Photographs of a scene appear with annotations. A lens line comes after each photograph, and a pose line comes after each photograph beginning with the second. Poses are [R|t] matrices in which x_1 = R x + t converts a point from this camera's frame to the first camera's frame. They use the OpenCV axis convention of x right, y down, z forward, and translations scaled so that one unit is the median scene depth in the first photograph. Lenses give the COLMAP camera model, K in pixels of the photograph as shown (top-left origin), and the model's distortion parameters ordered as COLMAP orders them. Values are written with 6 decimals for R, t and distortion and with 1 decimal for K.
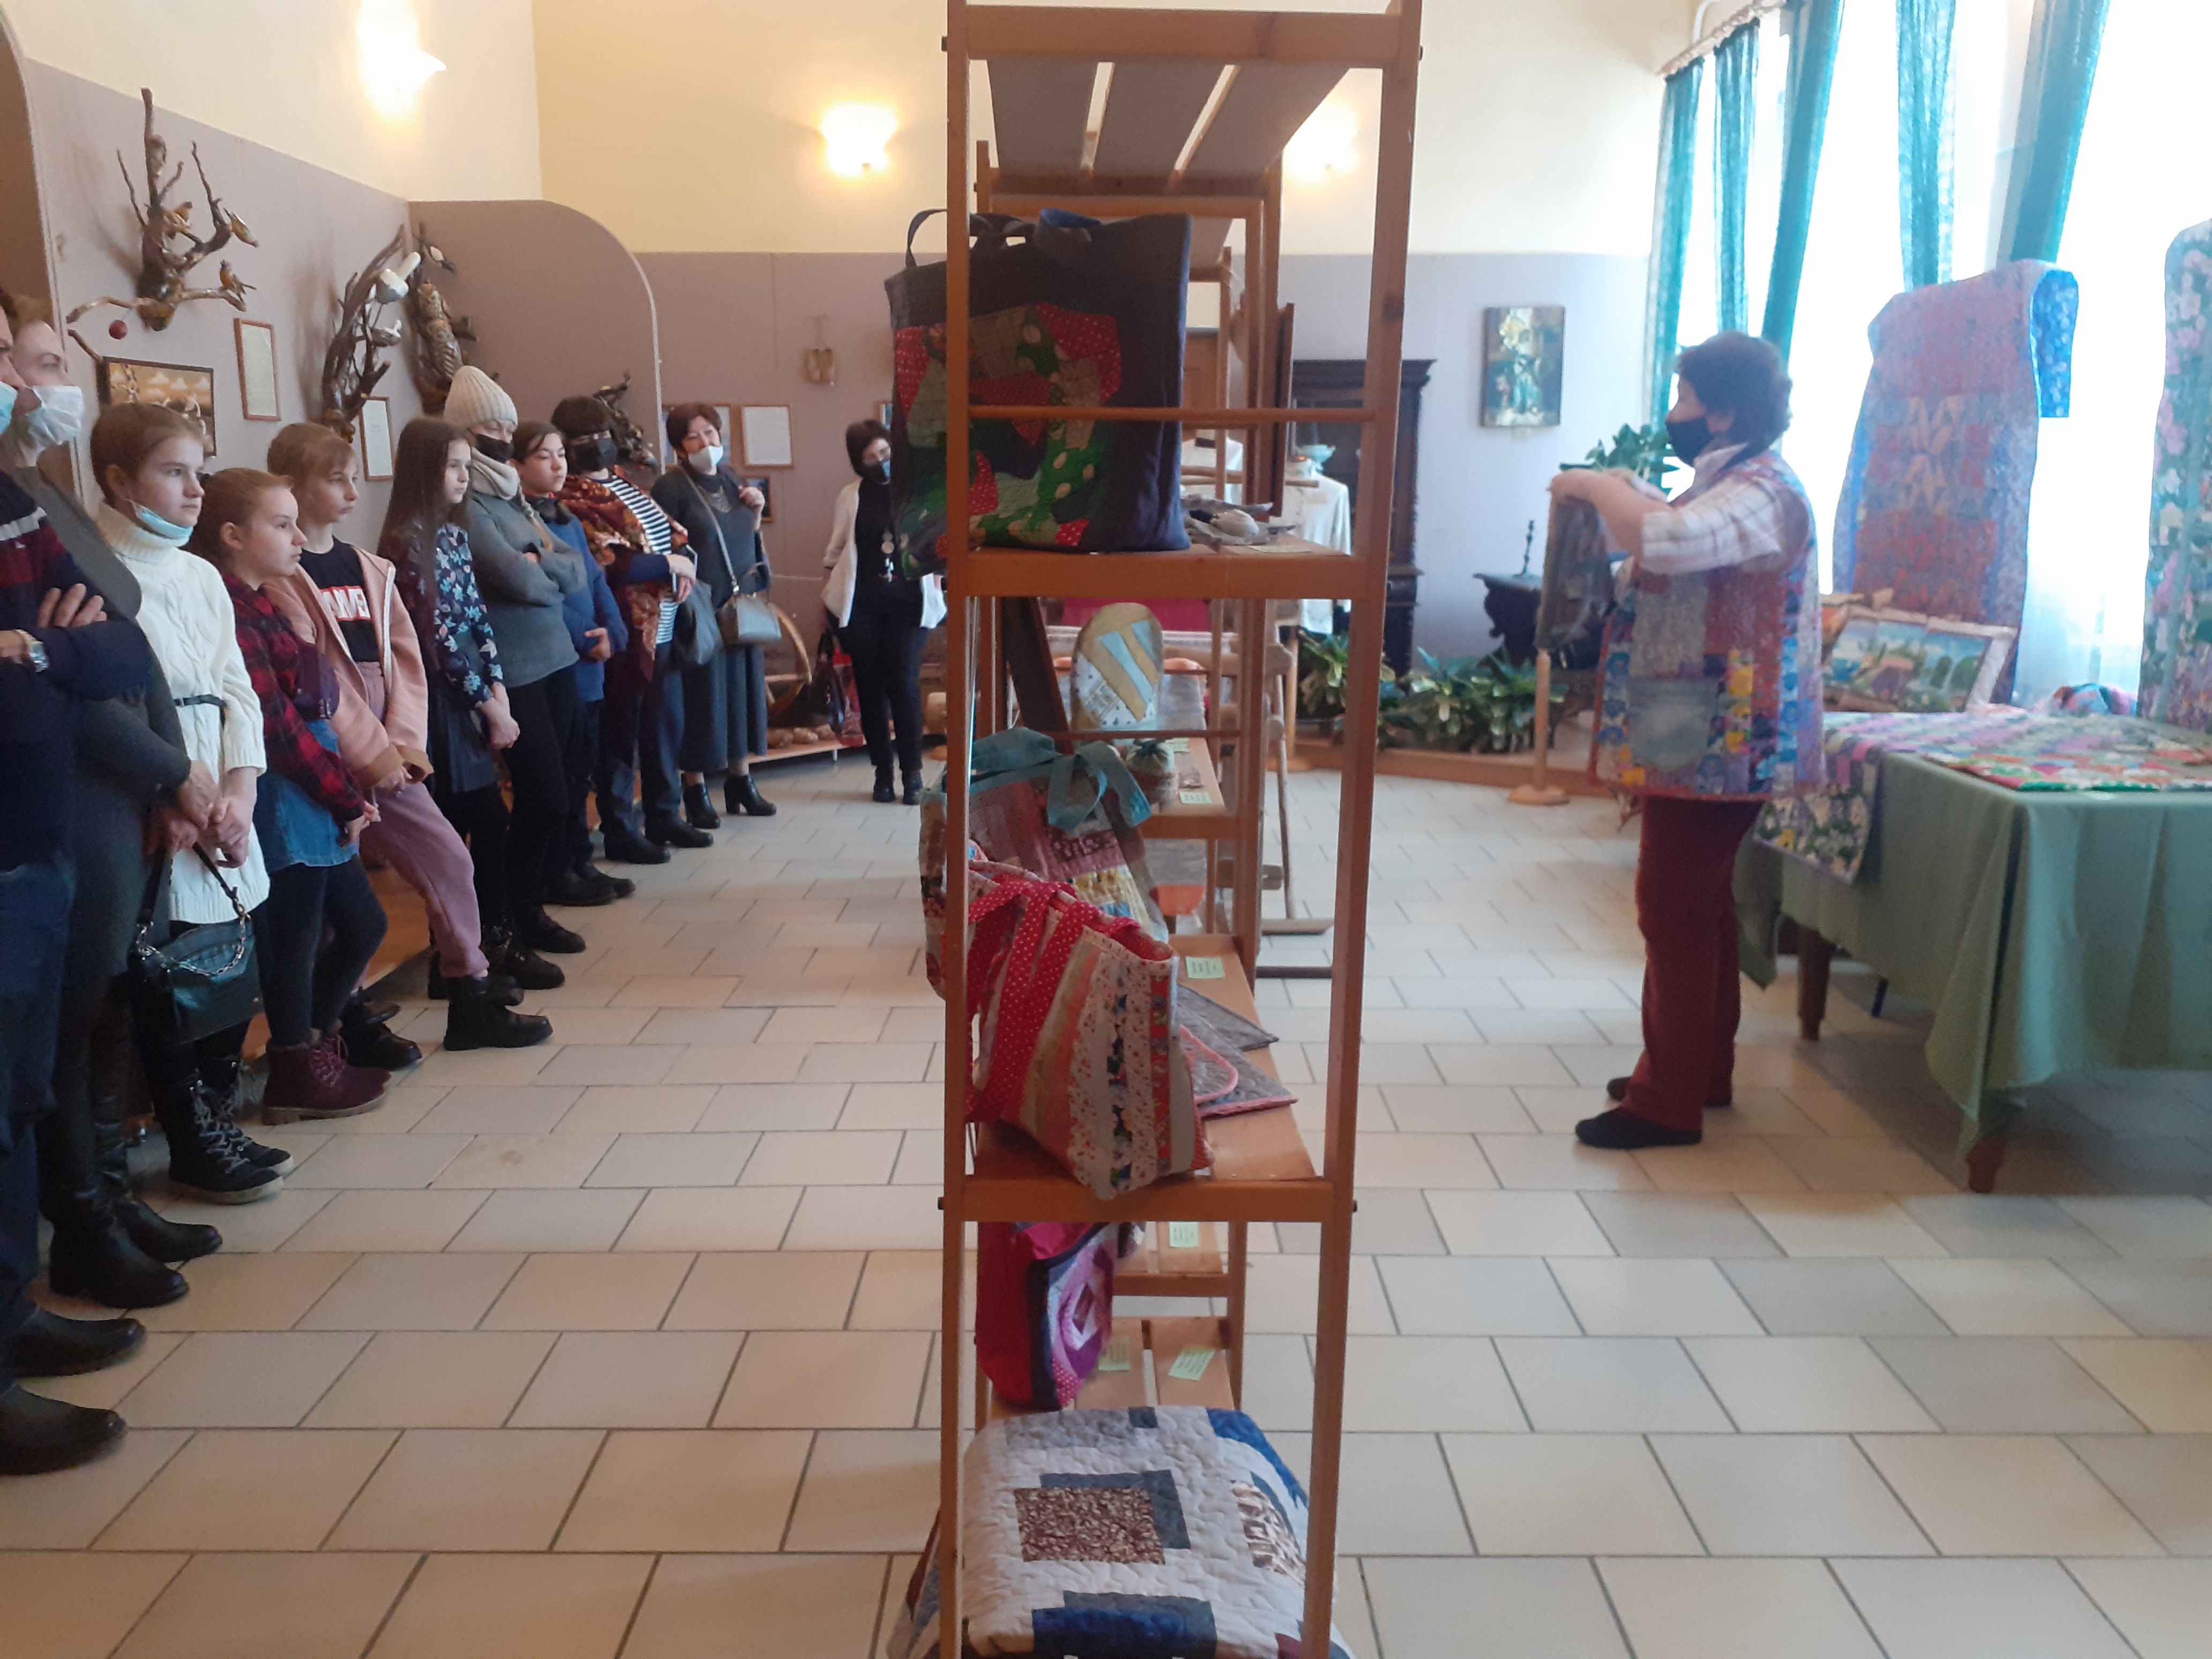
lens RADIAL K [[1805.0, 0, 1091.0], [0, 1805.0, 835.5], [0, 0, 1]] dist [0.024846, -0.041681]
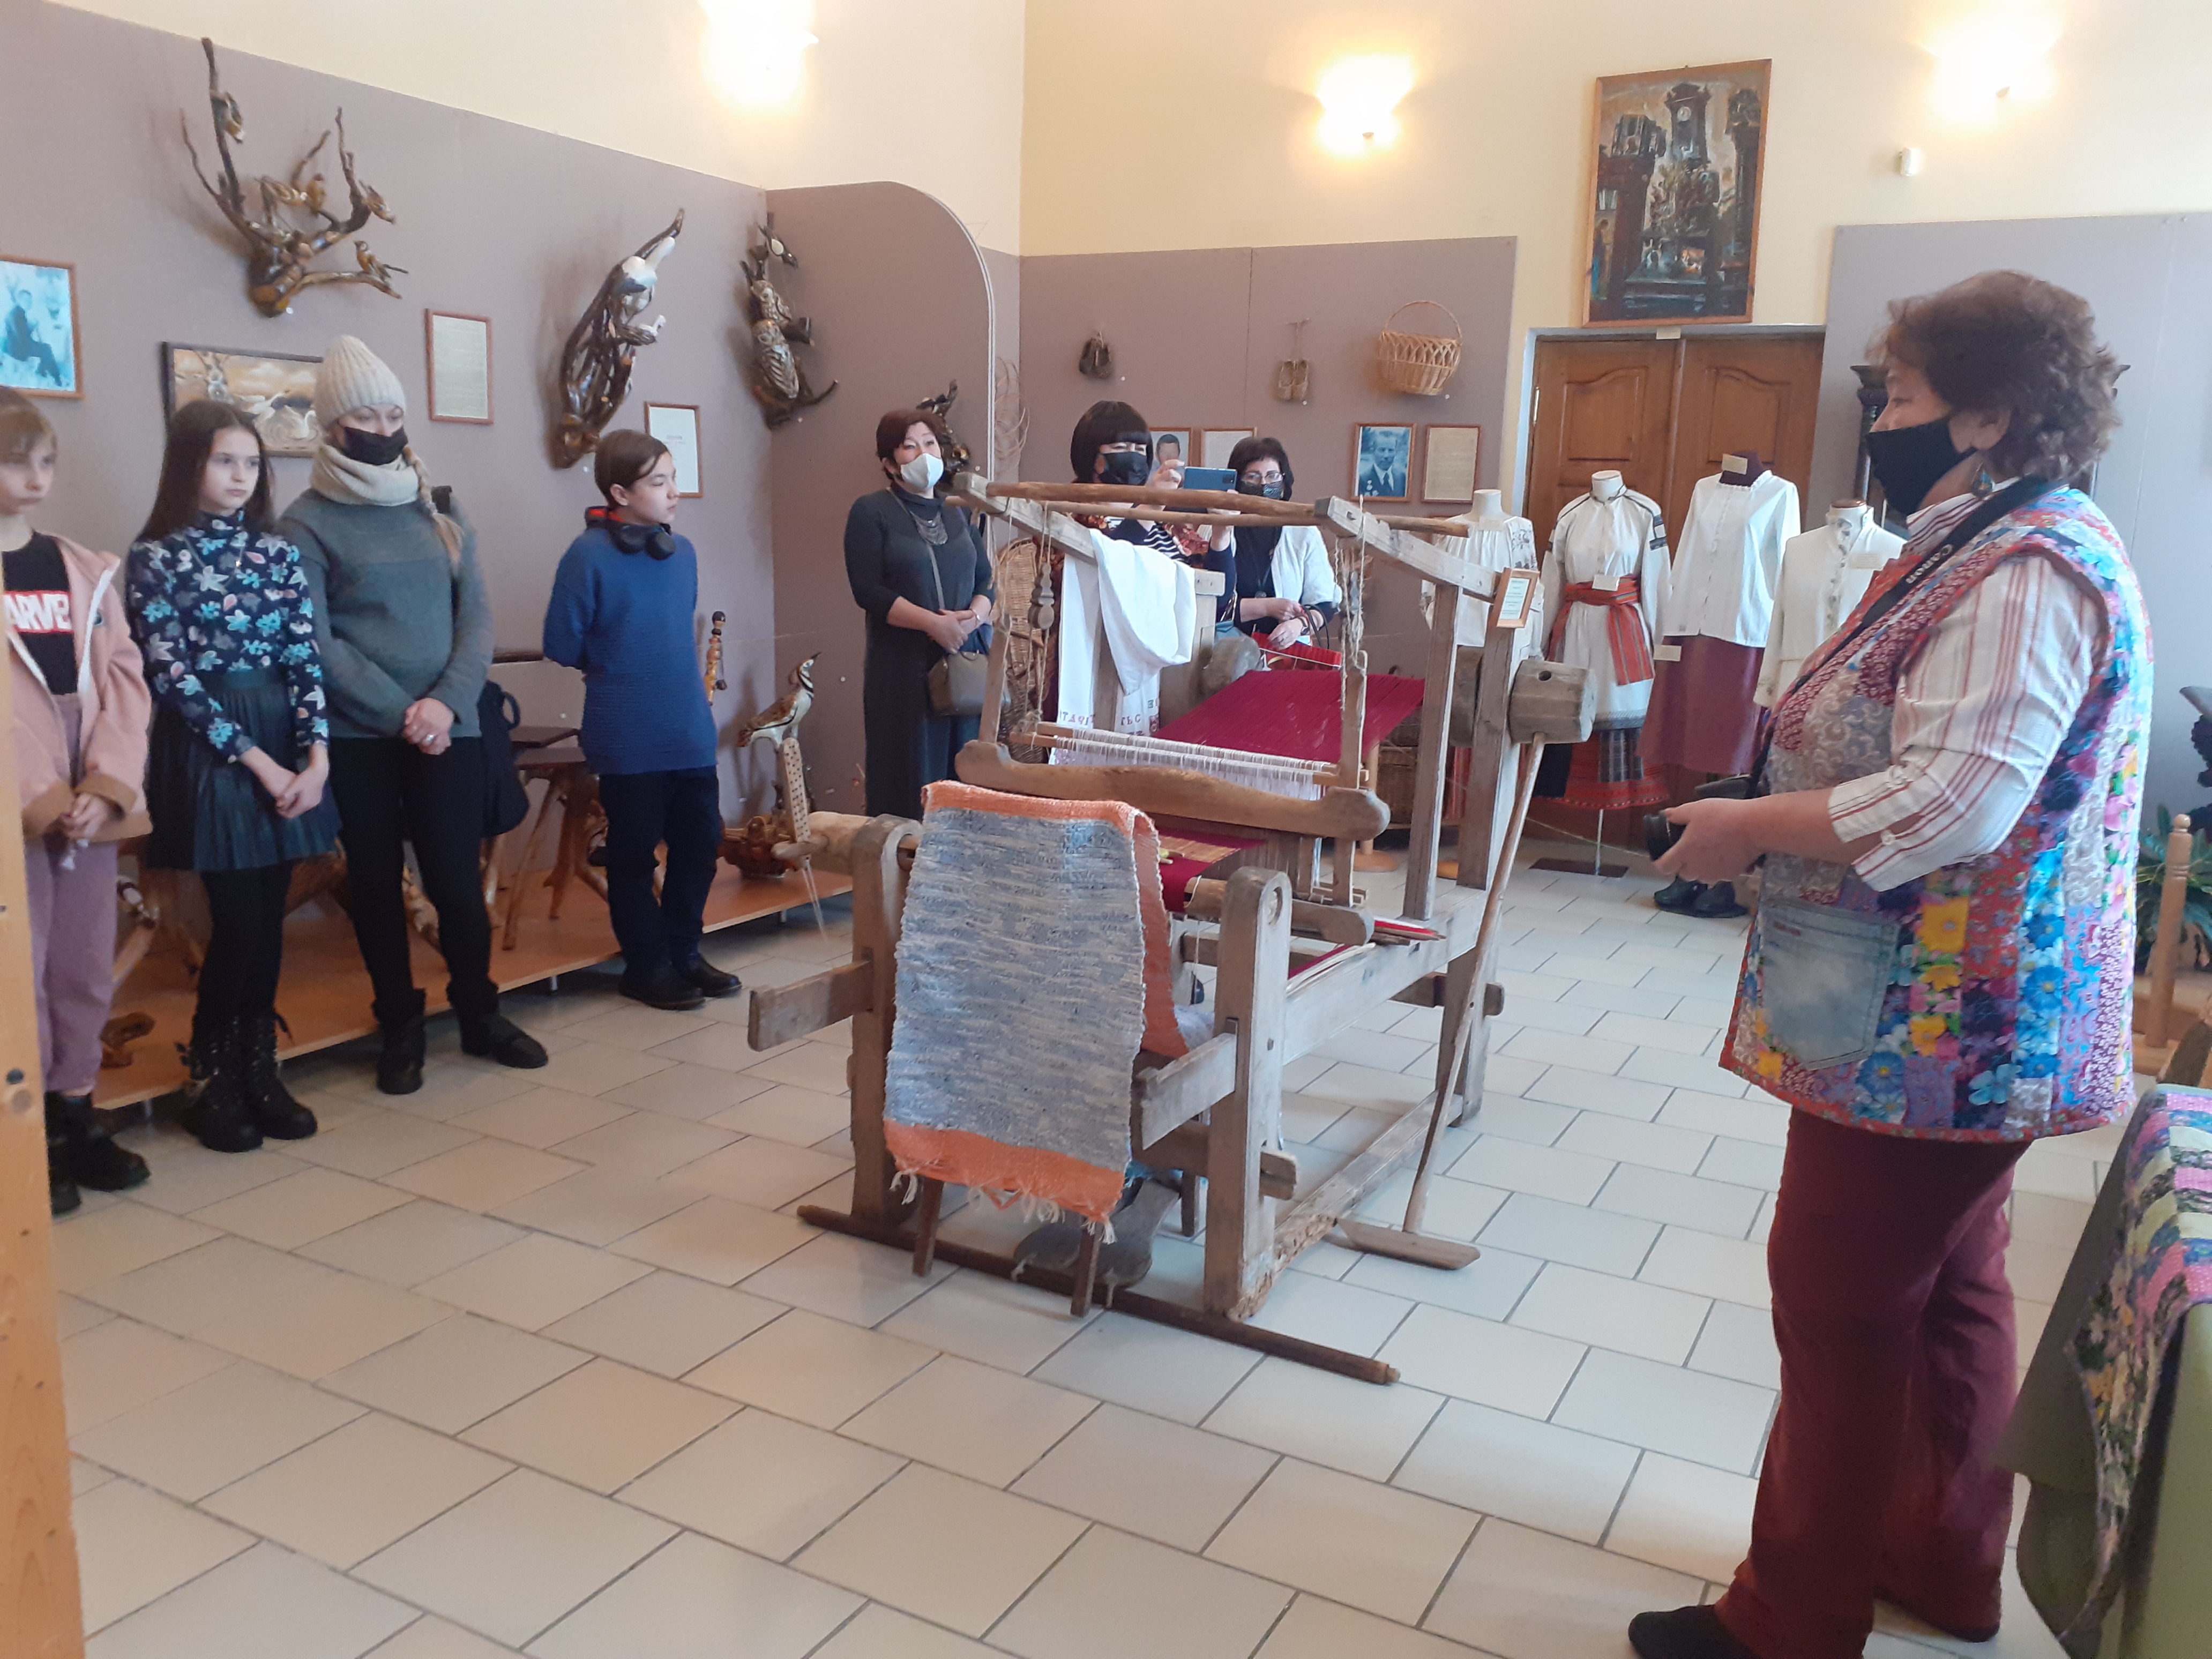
lens RADIAL K [[1749.2, 0, 1096.6], [0, 1749.2, 831.8], [0, 0, 1]] dist [0.120009, -0.218910]
pose [[0.882834, 0.114479, -0.455520, 0.298956], [-0.124474, 0.992190, 0.008112, -0.087026], [0.452890, 0.049539, 0.890189, 0.435965]]
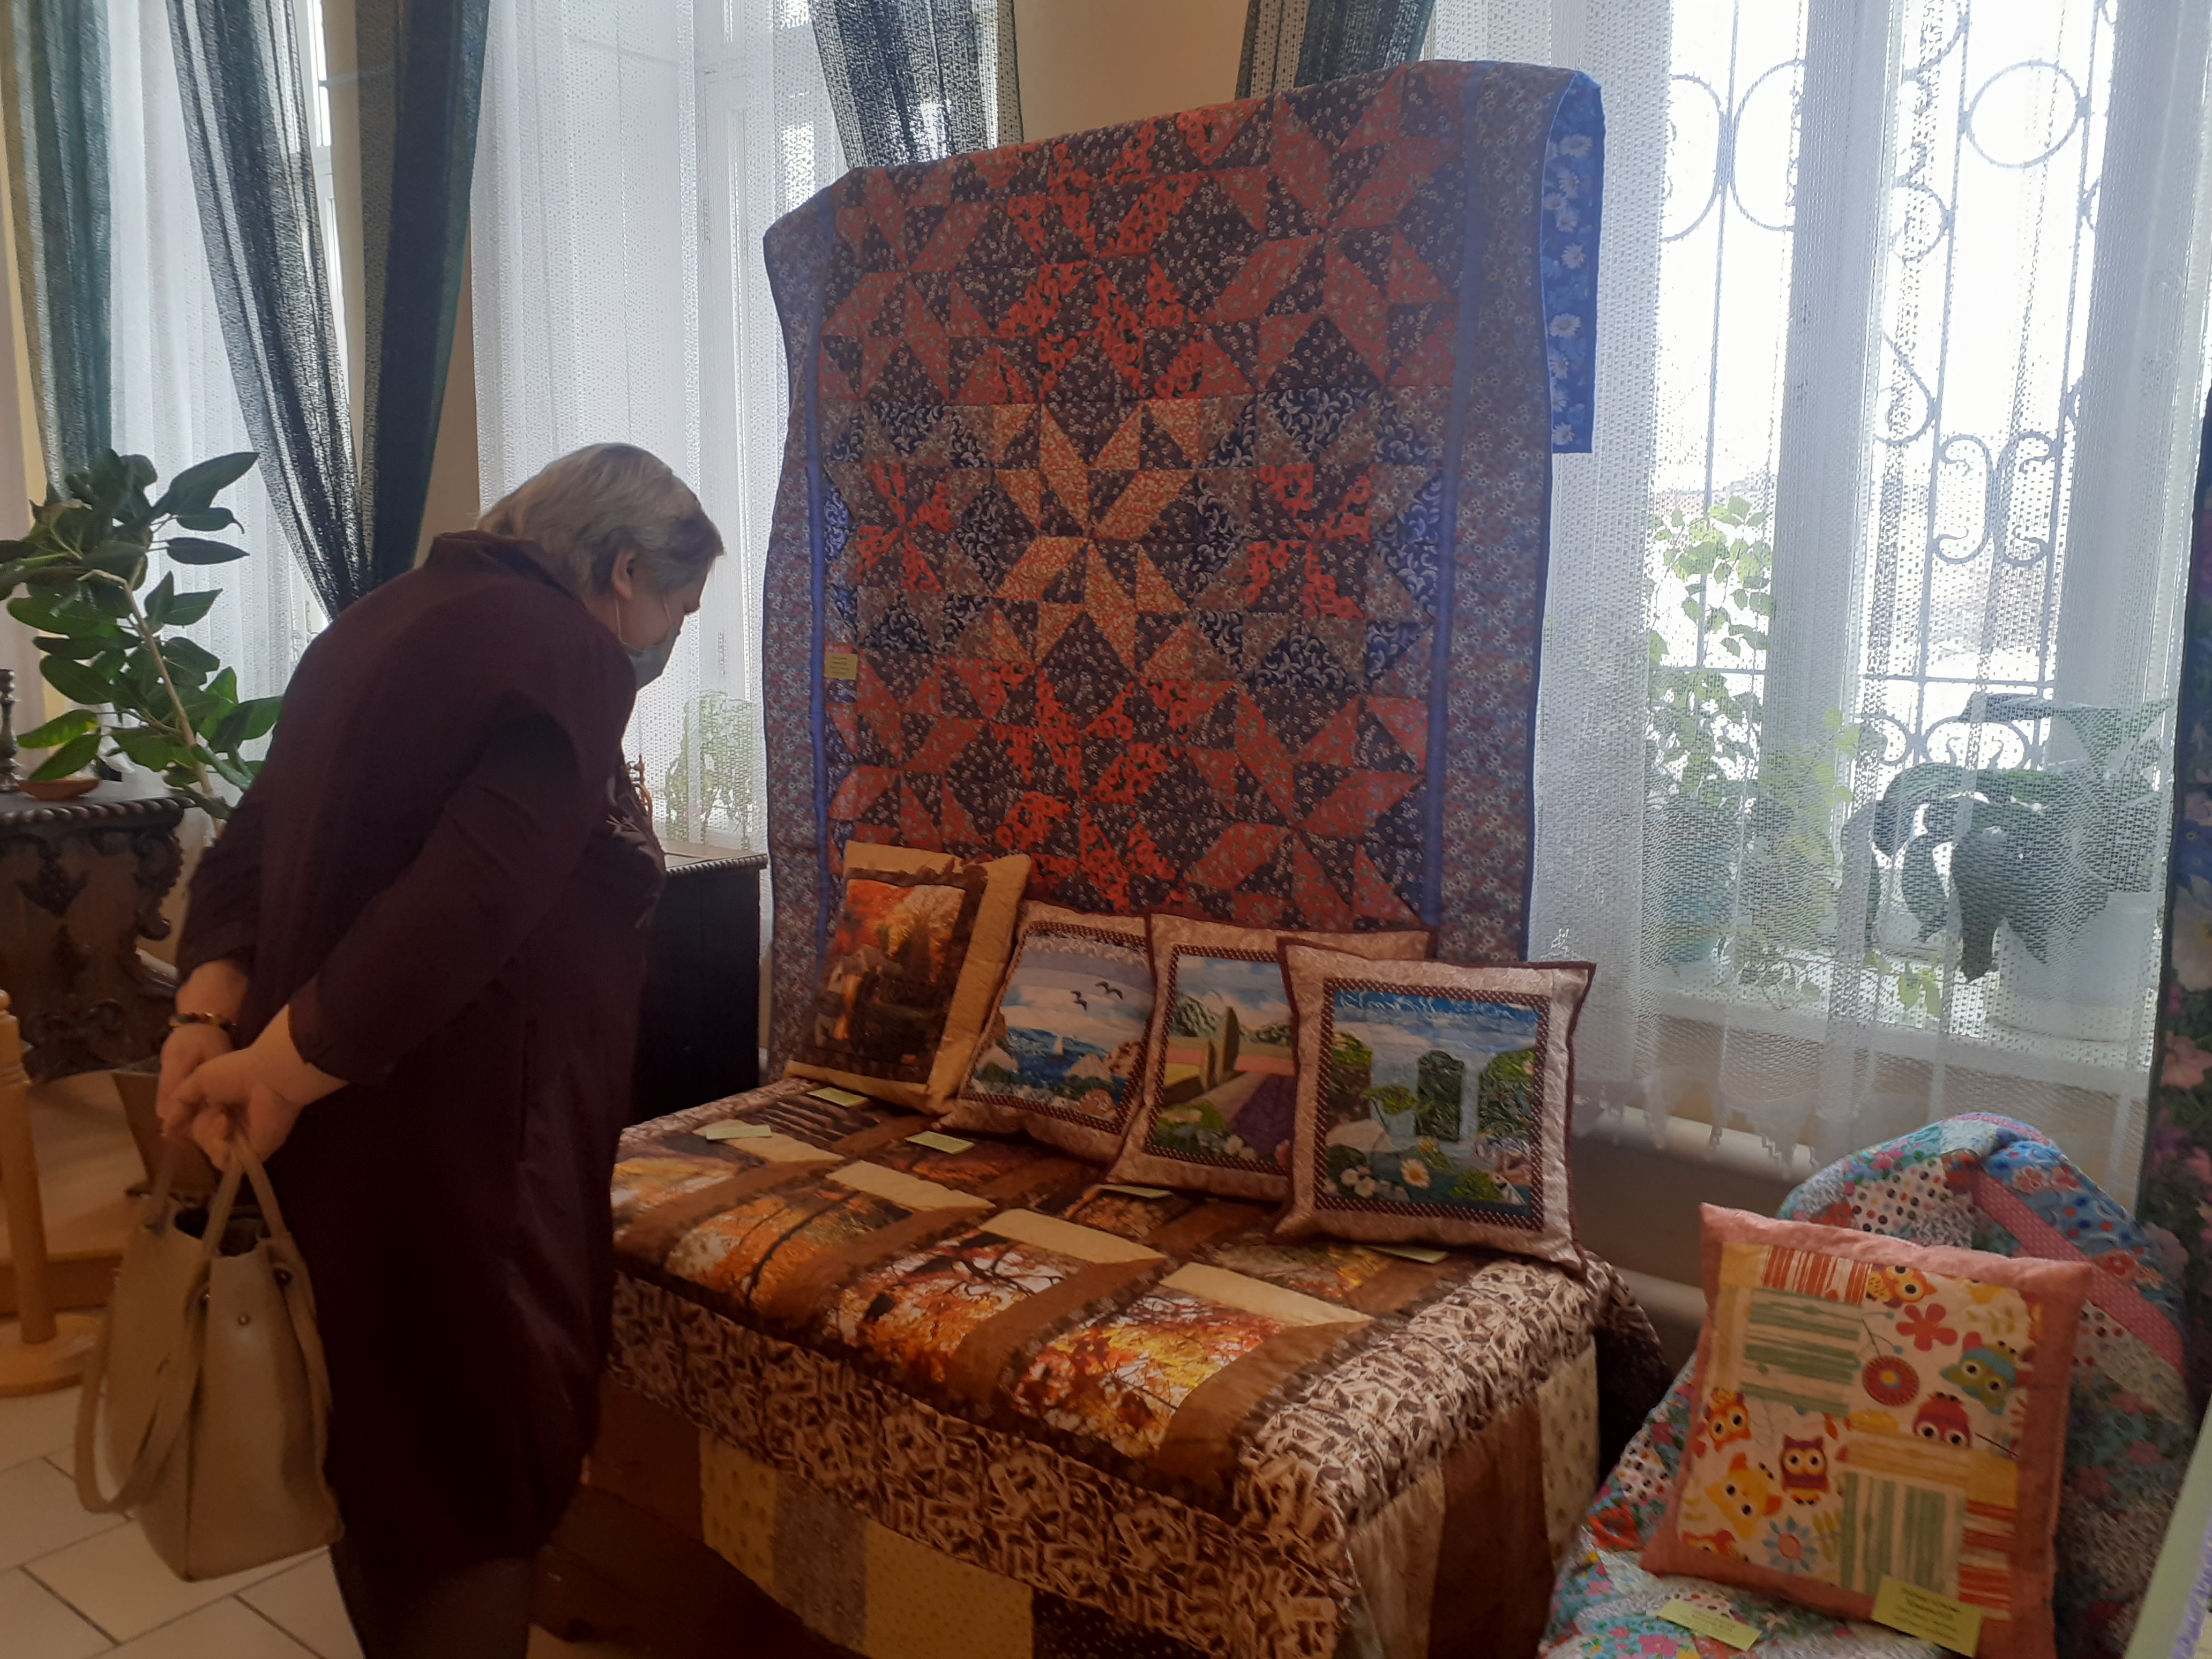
lens RADIAL K [[1805.0, 0, 1091.0], [0, 1805.0, 835.5], [0, 0, 1]] dist [0.024846, -0.041681]
pose [[0.604637, -0.118505, 0.787636, 0.131663], [0.149782, 0.988145, 0.033691, -0.173457], [-0.782291, 0.097603, 0.615219, 0.837951]]
